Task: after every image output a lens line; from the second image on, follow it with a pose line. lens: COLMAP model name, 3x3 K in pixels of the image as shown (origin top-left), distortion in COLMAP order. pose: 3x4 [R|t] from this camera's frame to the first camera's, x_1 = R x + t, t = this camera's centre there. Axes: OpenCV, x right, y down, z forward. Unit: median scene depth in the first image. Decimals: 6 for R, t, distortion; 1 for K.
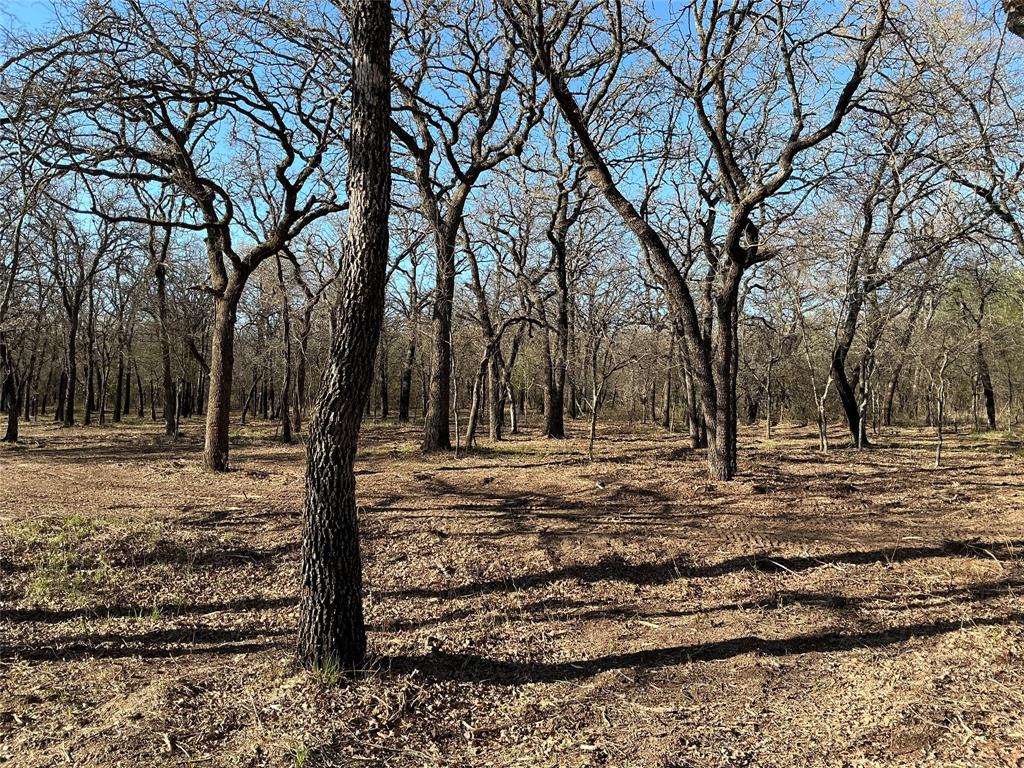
lens RADIAL K [[837.4, 0, 506.4], [0, 837.4, 386.7], [0, 0, 1]] dist [0.096581, -0.182529]
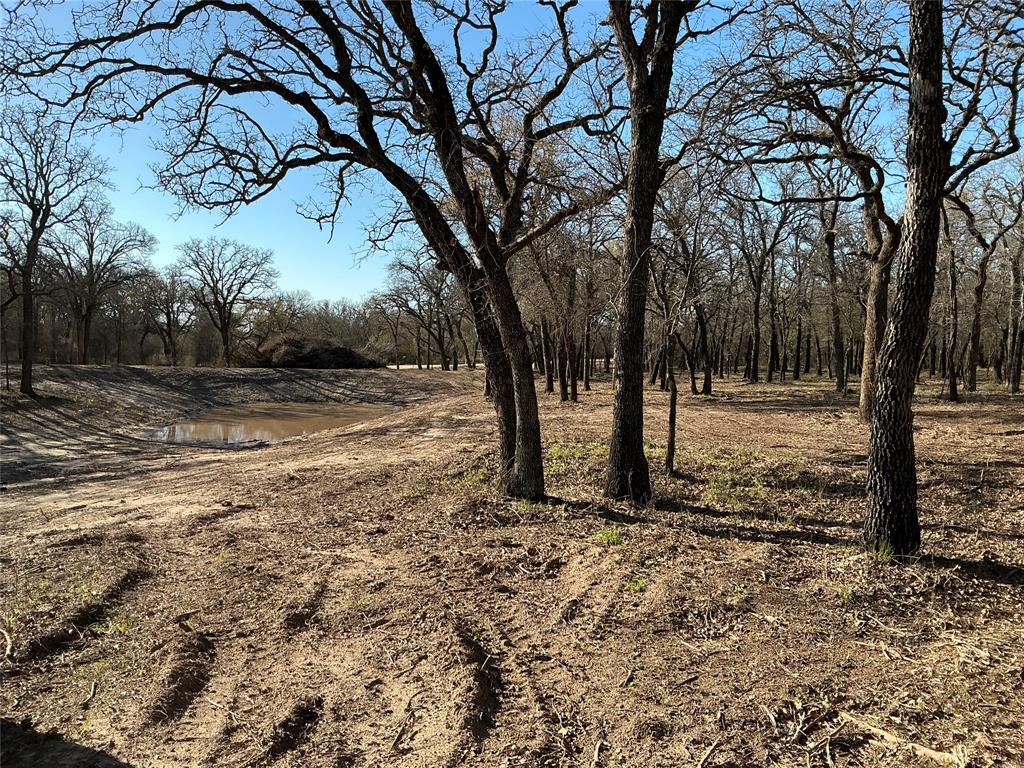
lens RADIAL K [[837.4, 0, 506.4], [0, 837.4, 386.7], [0, 0, 1]] dist [0.096581, -0.182529]
pose [[0.717045, 0.013217, -0.696902, 0.084715], [0.019433, 0.999053, 0.038941, 0.002949], [0.696756, -0.041465, 0.716109, -0.104304]]
